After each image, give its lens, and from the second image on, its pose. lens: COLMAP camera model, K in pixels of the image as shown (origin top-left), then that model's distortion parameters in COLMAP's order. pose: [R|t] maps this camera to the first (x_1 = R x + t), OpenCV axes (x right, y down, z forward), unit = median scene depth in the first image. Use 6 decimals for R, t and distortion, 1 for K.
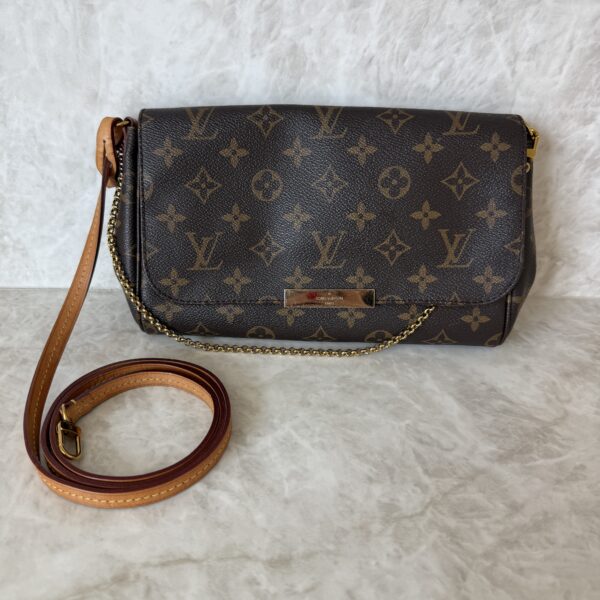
lens RADIAL K [[577.5, 0, 299.4], [0, 577.5, 297.7], [0, 0, 1]] dist [-0.021490, 0.000000]
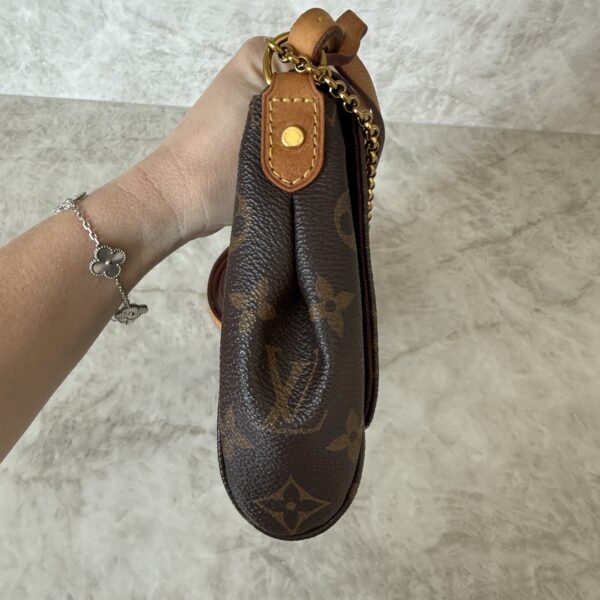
lens RADIAL K [[577.5, 0, 298.6], [0, 577.5, 248.7], [0, 0, 1]] dist [-0.021490, 0.000000]
pose [[0.994179, 0.069359, -0.082448, 0.243802], [-0.037297, 0.939473, 0.340587, -0.187010], [0.101081, -0.335529, 0.936591, -0.381033]]
